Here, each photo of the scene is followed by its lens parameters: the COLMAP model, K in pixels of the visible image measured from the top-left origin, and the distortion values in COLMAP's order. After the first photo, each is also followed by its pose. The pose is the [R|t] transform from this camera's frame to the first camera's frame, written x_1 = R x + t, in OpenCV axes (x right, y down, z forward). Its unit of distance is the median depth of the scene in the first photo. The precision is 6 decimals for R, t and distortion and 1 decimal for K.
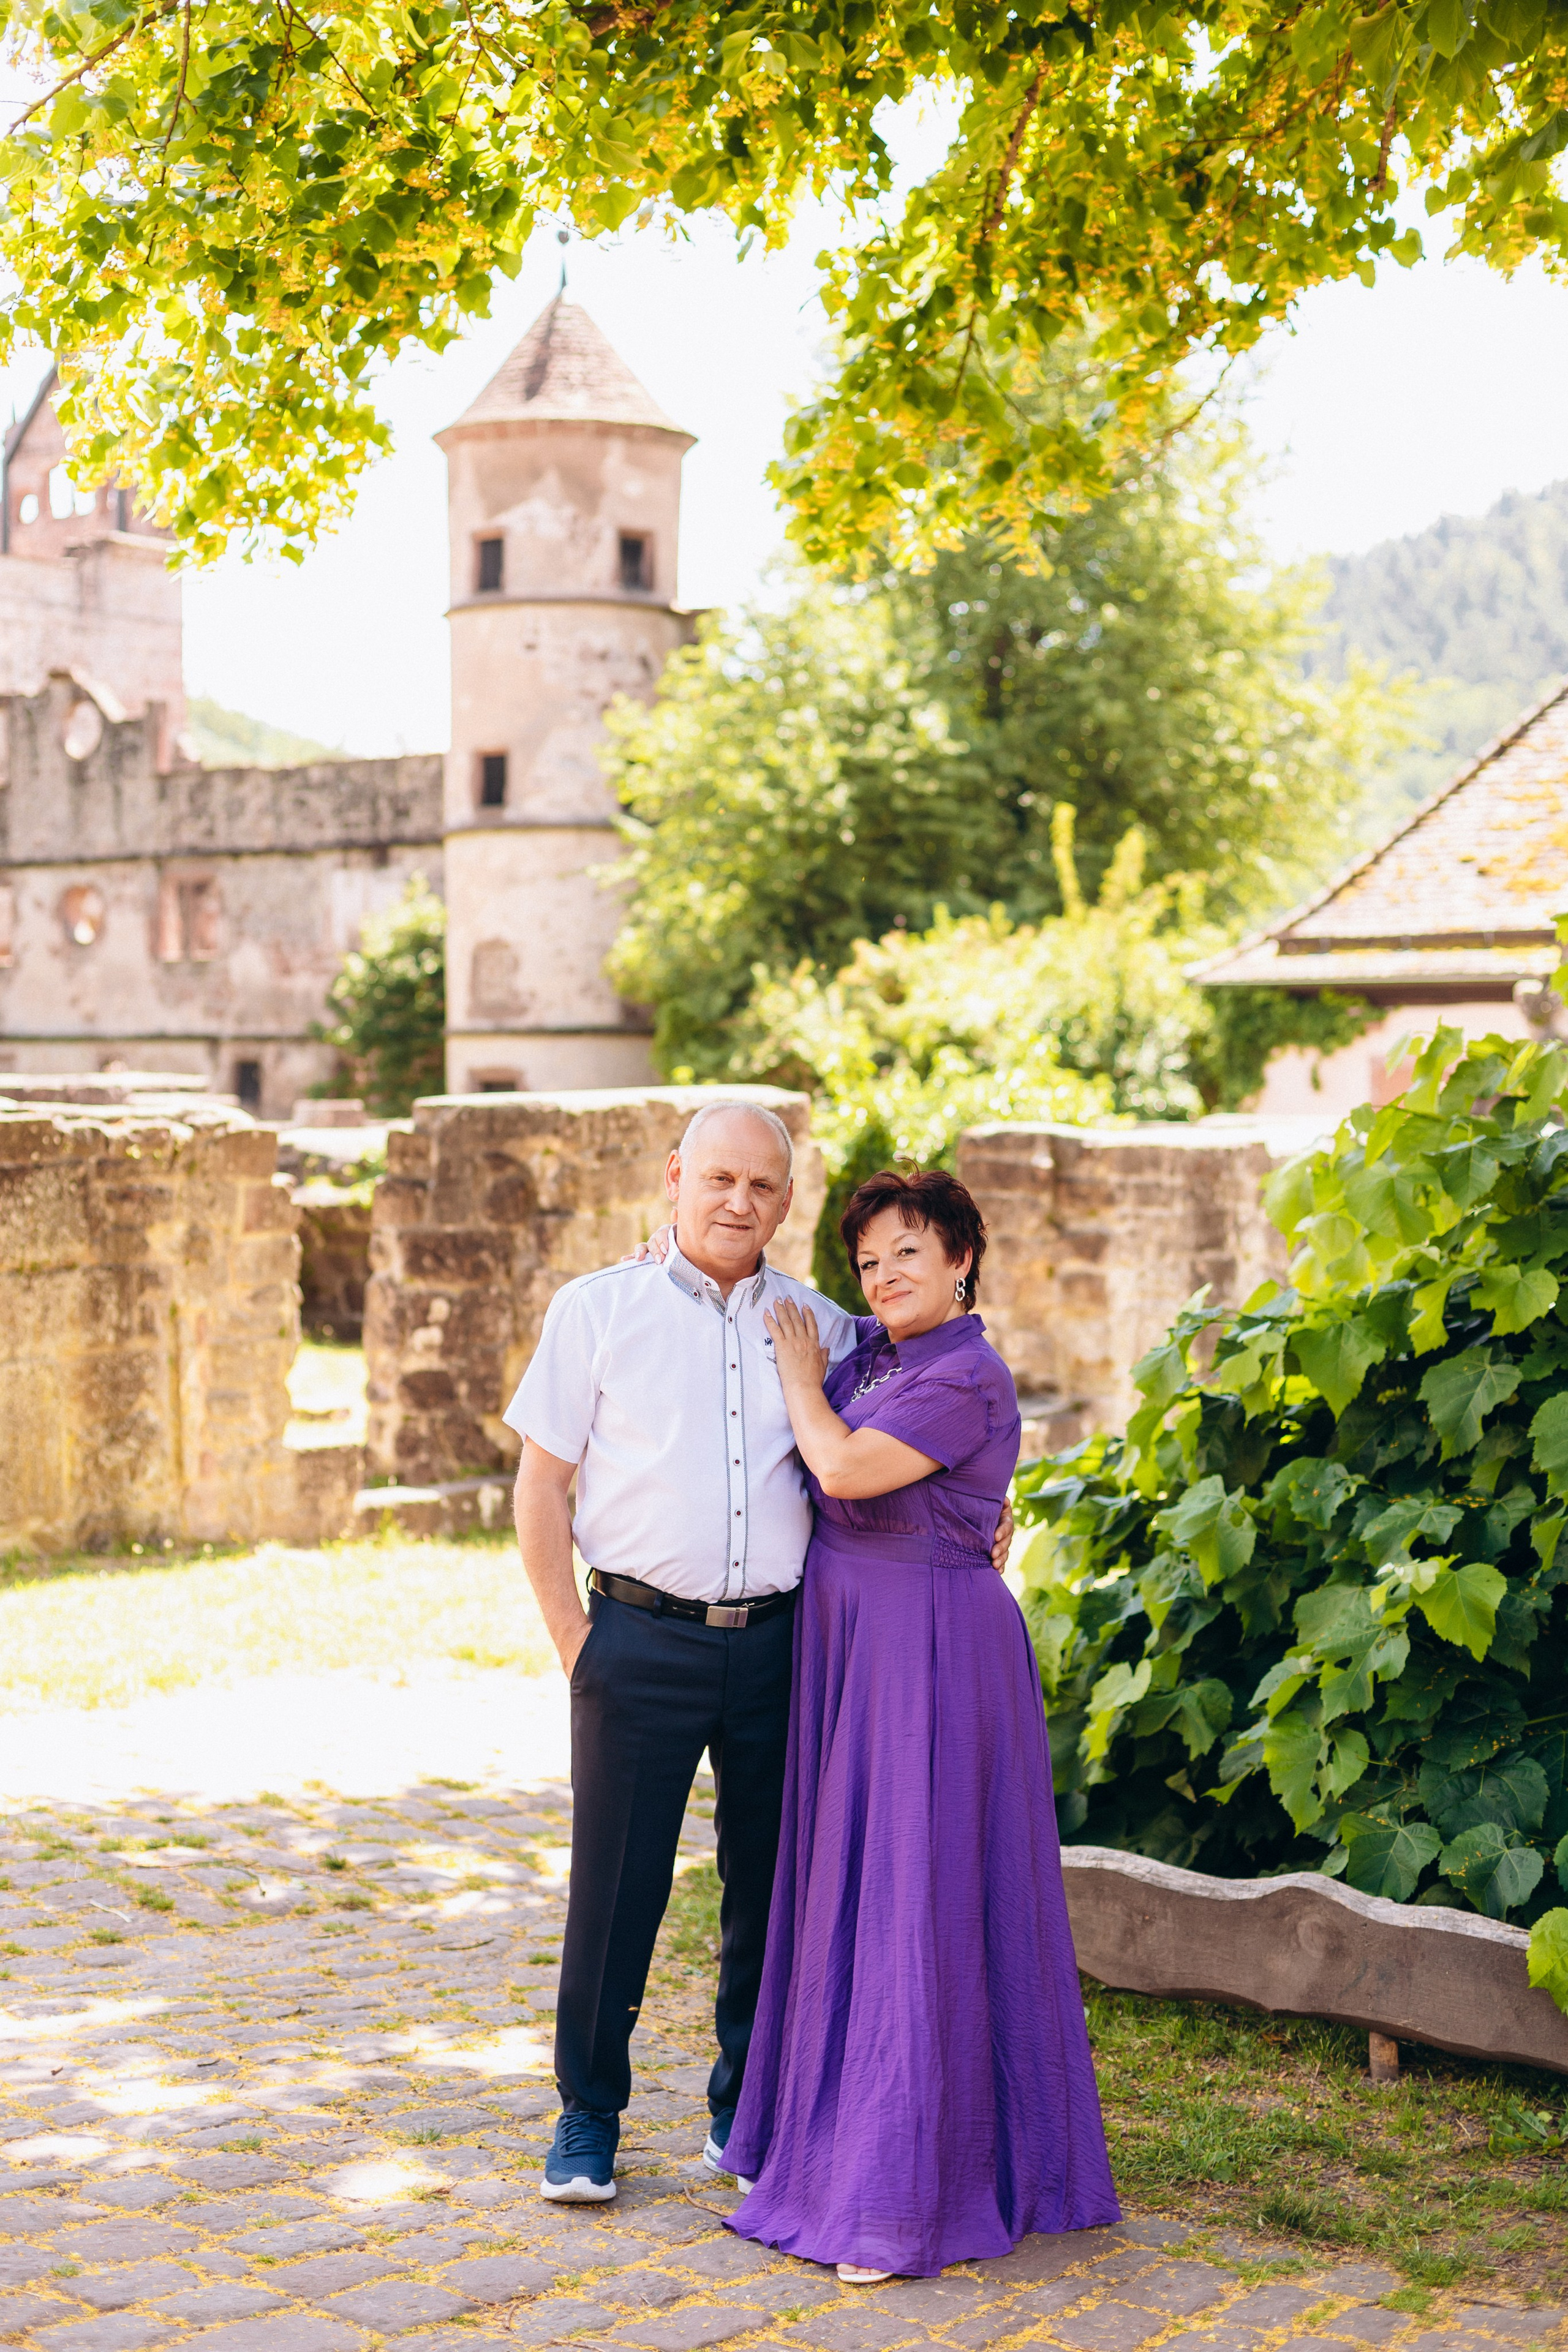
lens RADIAL K [[3494.7, 0, 769.4], [0, 3494.7, 1131.0], [0, 0, 1]] dist [0.002681, -0.033968]
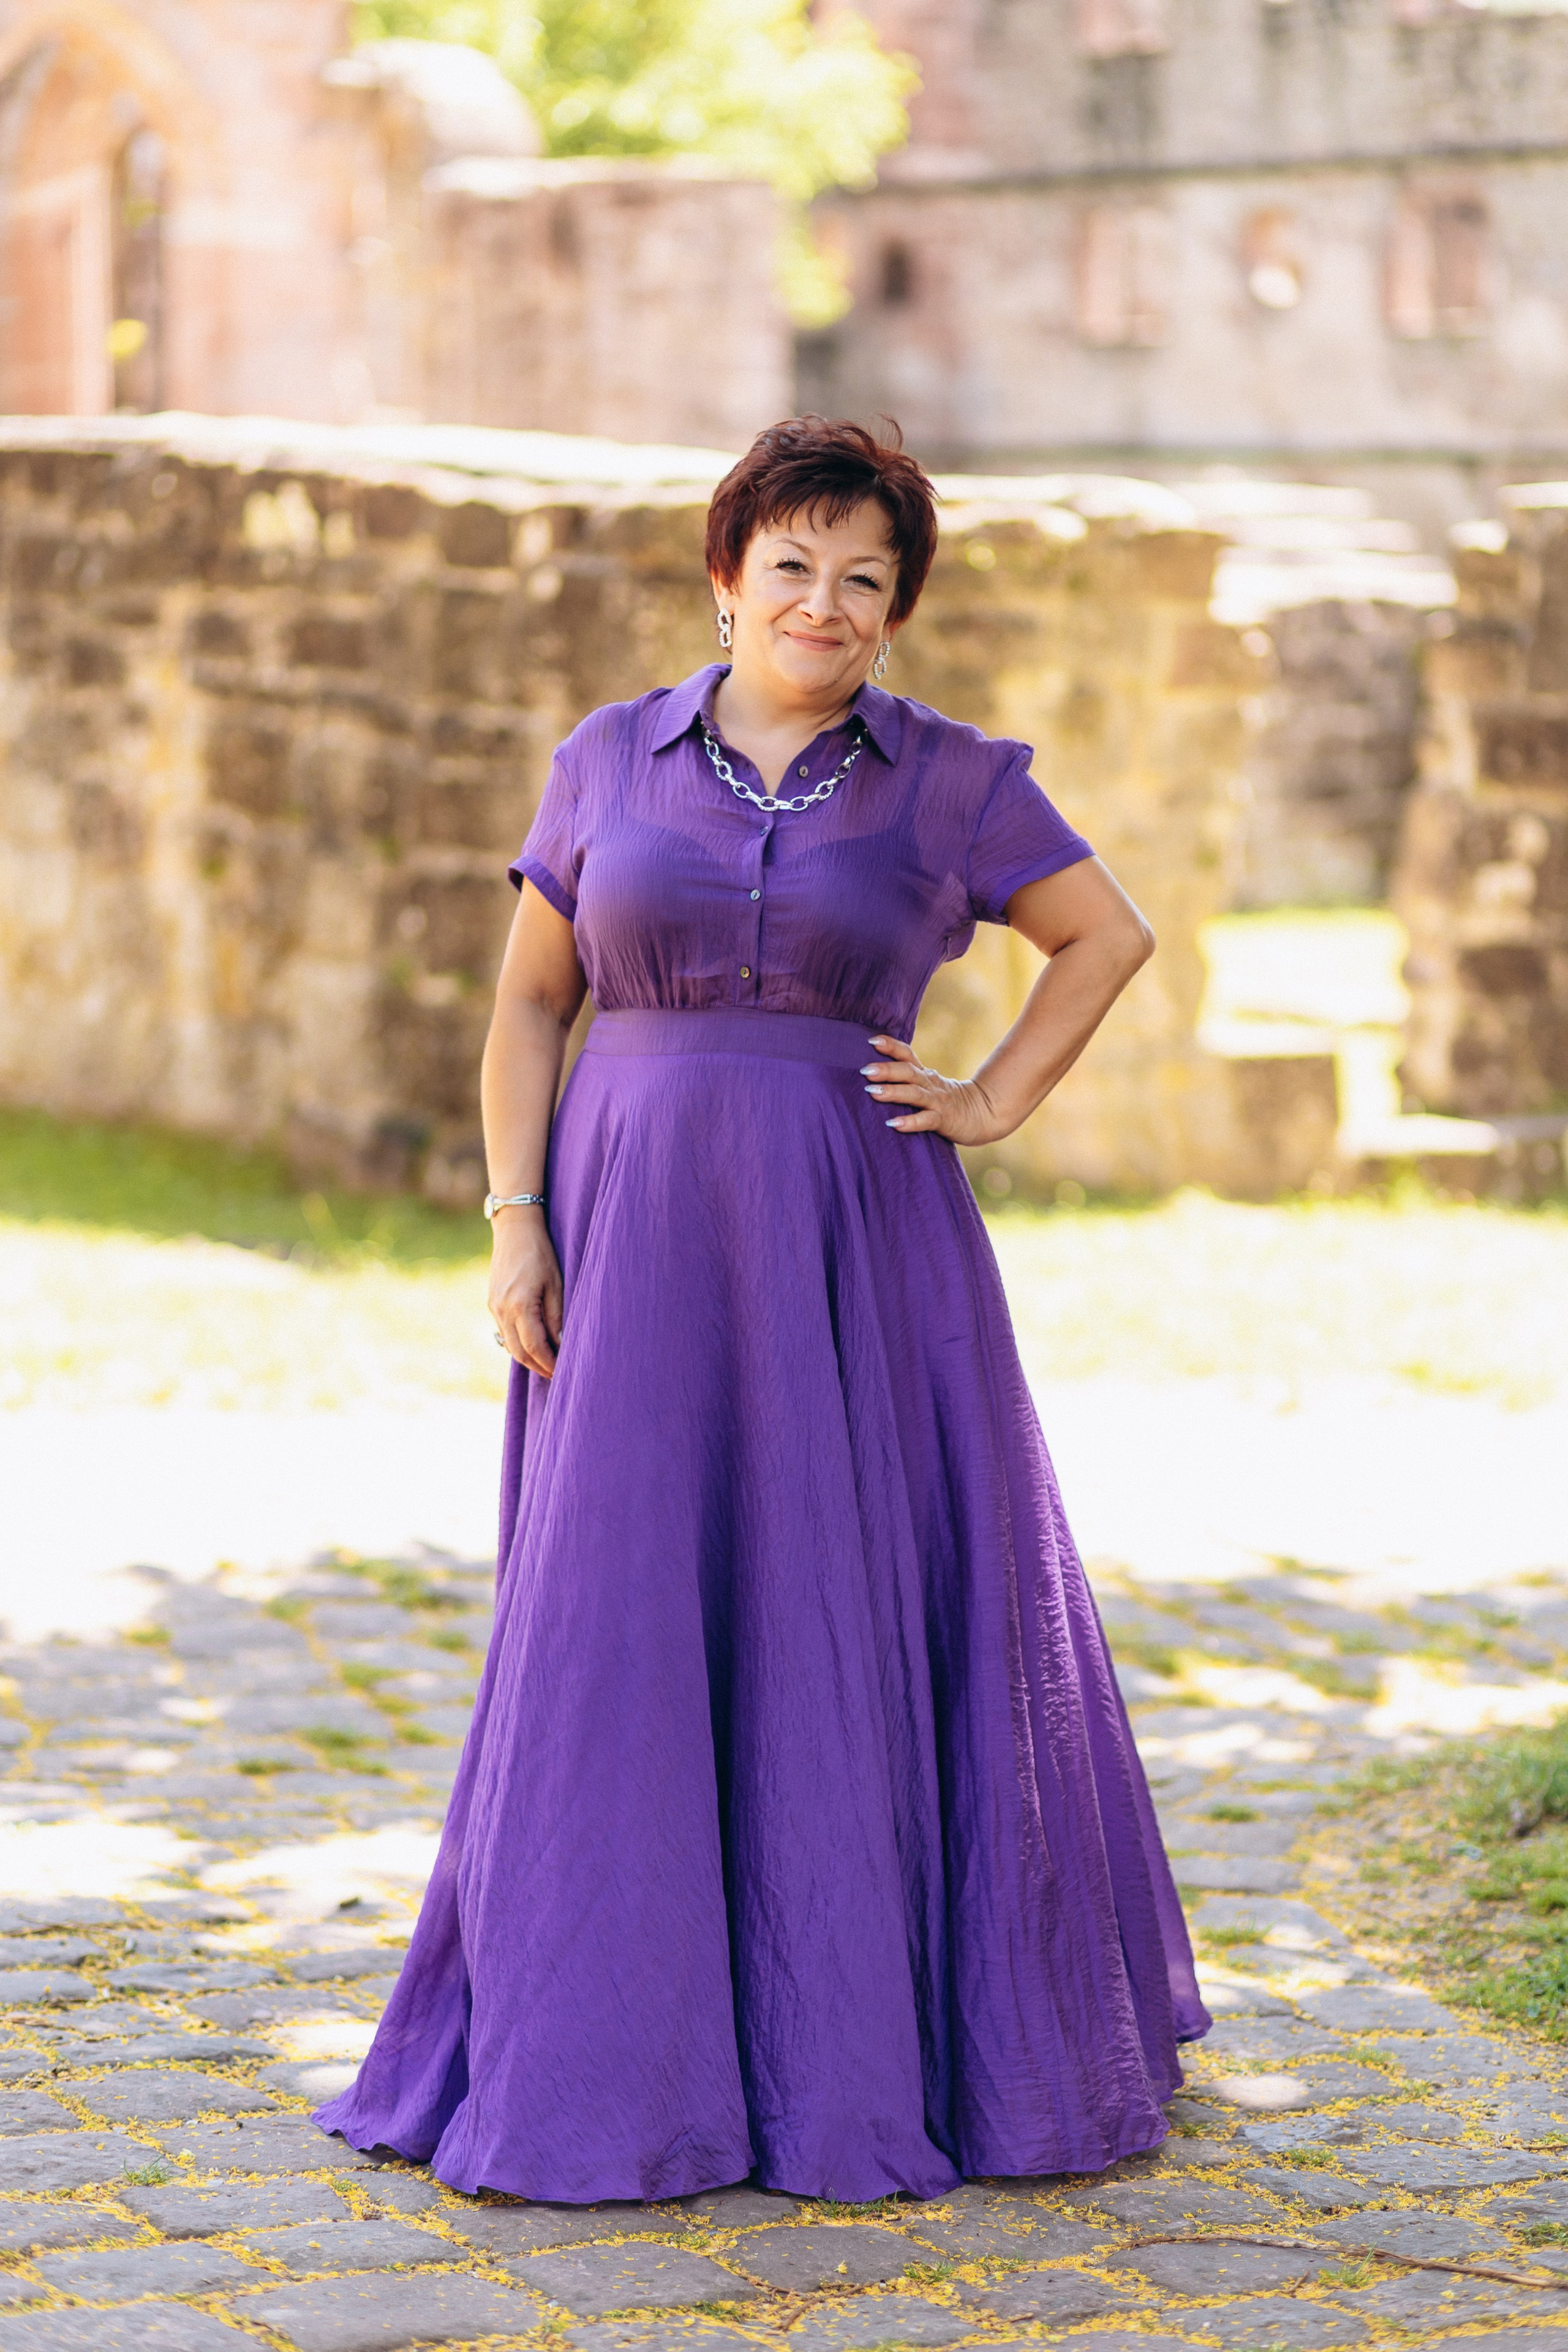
lens RADIAL K [[5615.1, 0, 839.0], [0, 5615.1, 1170.3], [0, 0, 1]] dist [0.030937, -0.187008]
pose [[0.961892, 0.046910, -0.269375, 0.056111], [-0.020394, 0.994738, 0.100405, 0.012537], [0.272667, -0.091085, 0.957787, 0.023678]]
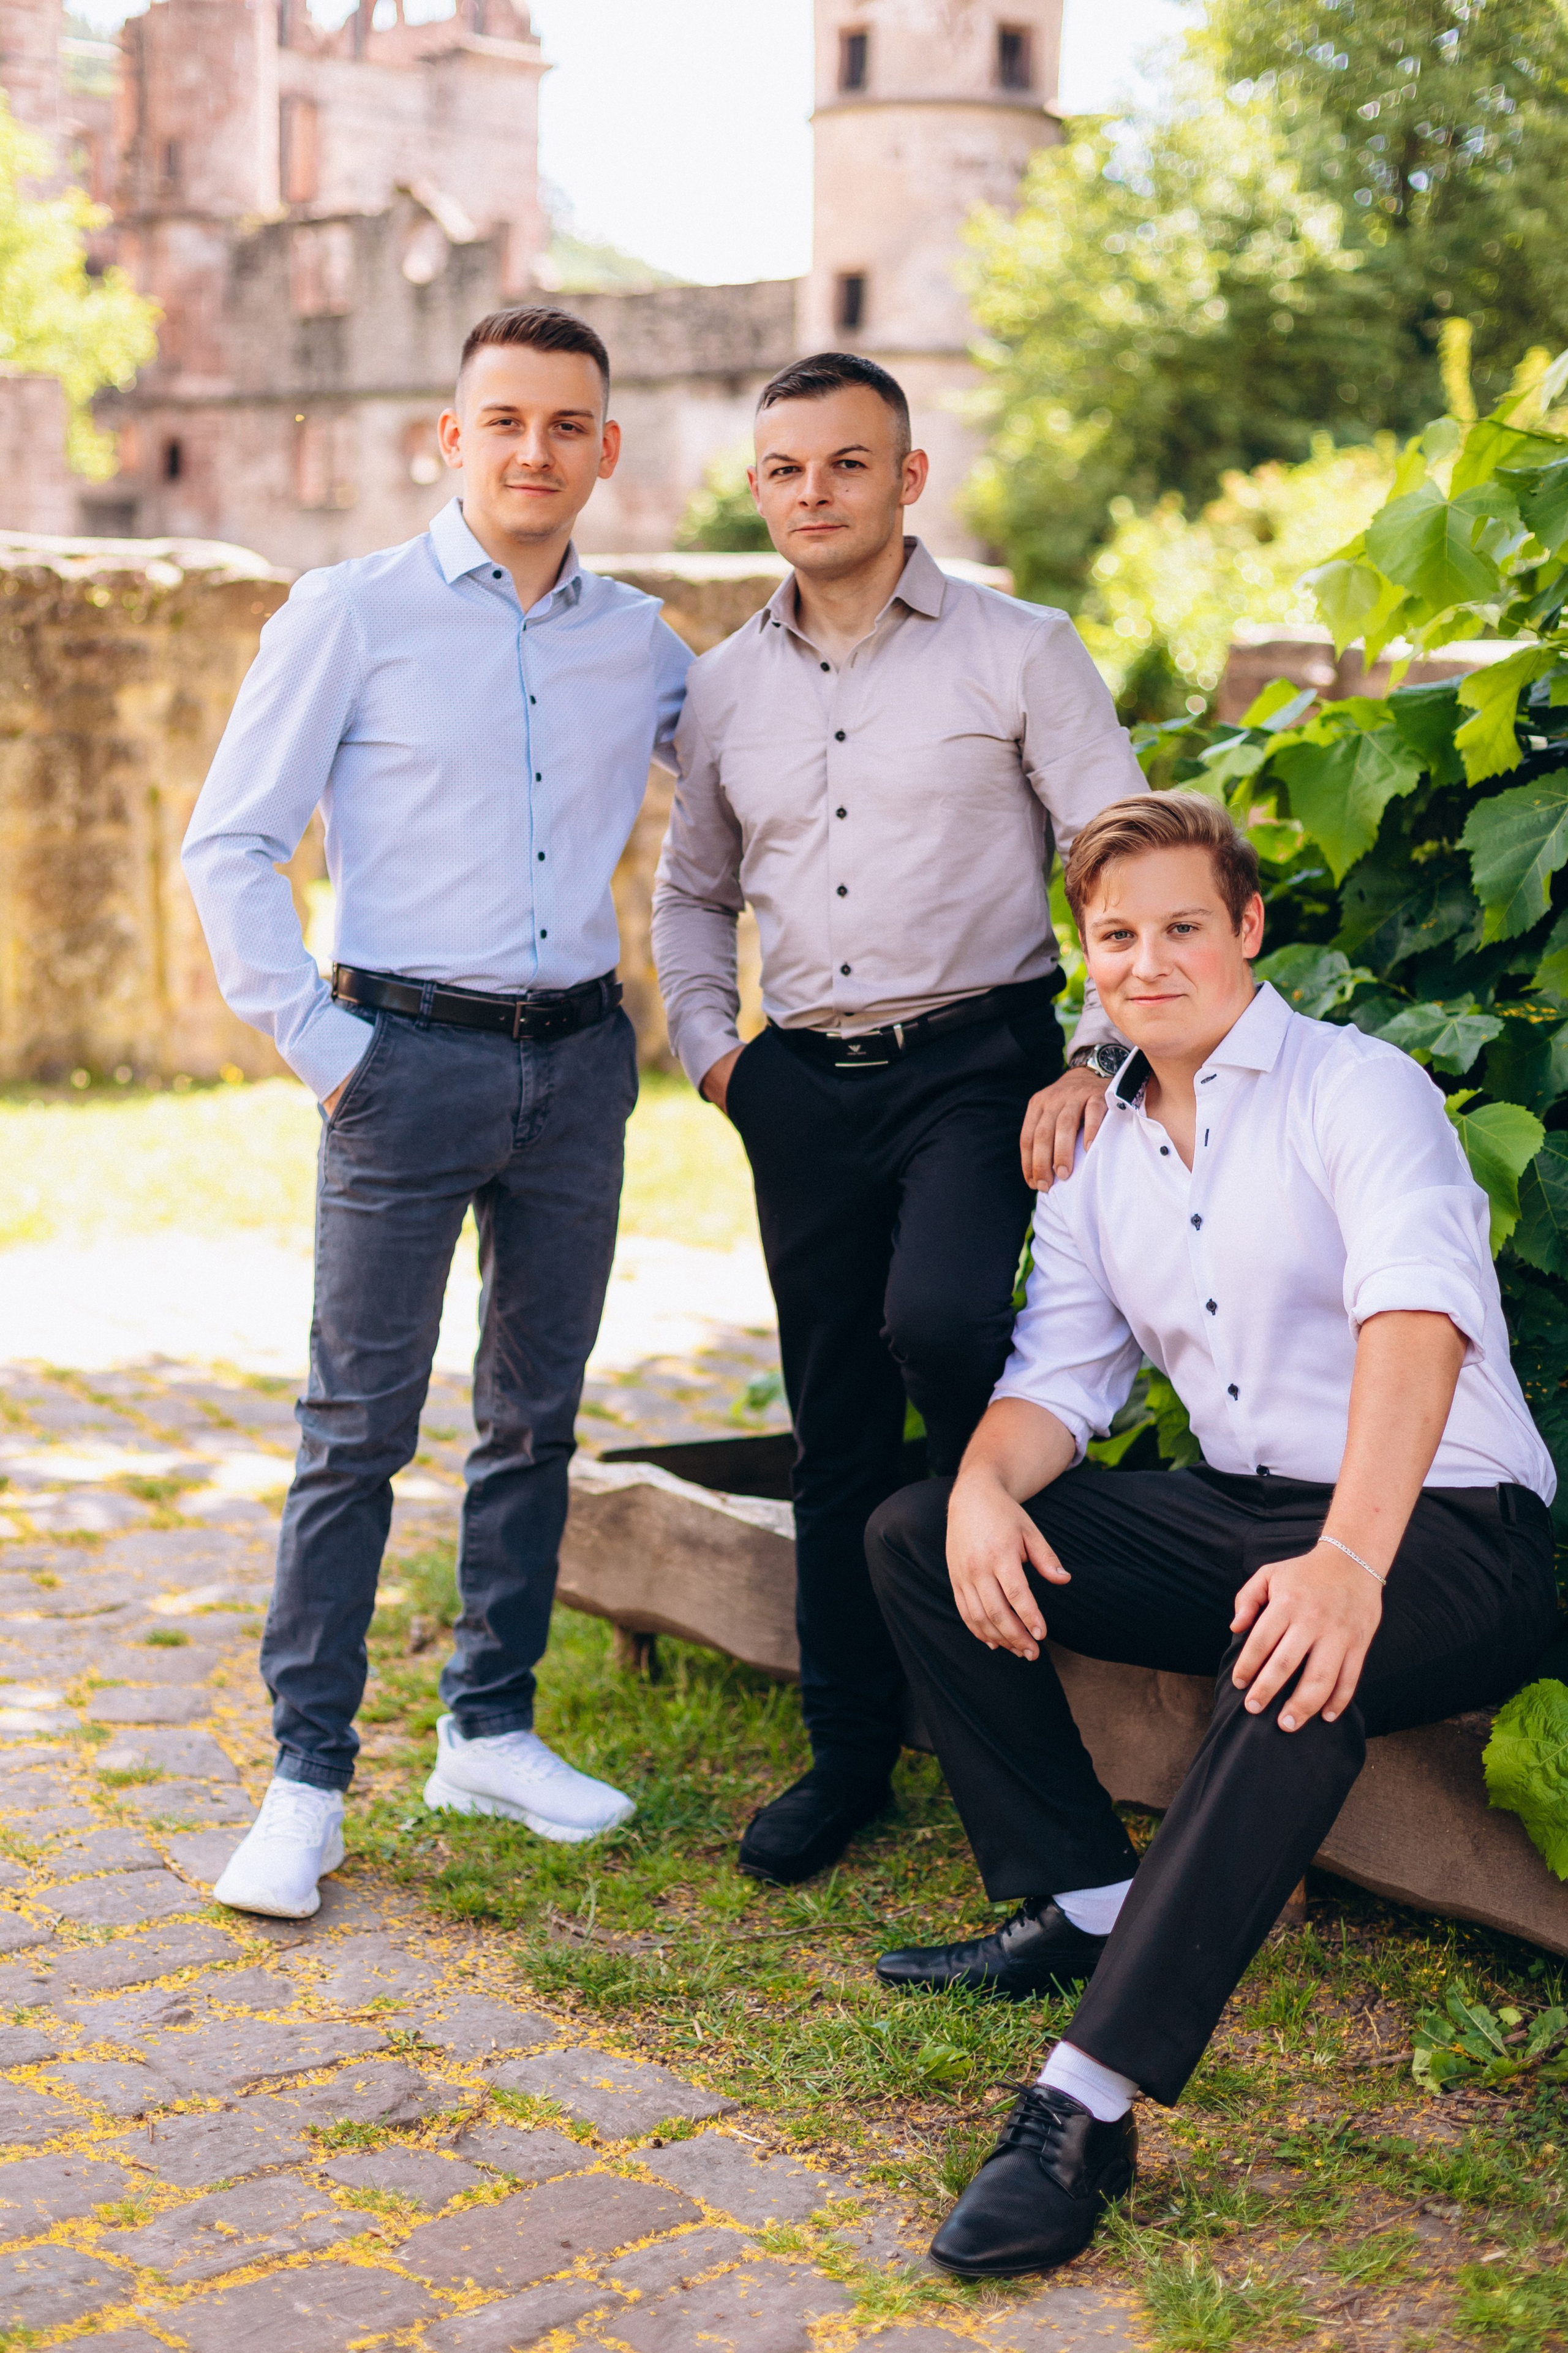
lens RADIAL K [[3652.9, 0, 714.2], [0, 3652.9, 1134.8], [0, 0, 1]] dist [-0.003102, -0.021213]
pose [[0.992066, 0.035087, -0.120719, 0.055710], [-0.020602, 0.992656, 0.119204, 0.021647], [0.124015, -0.115771, 0.985504, 0.136811]]
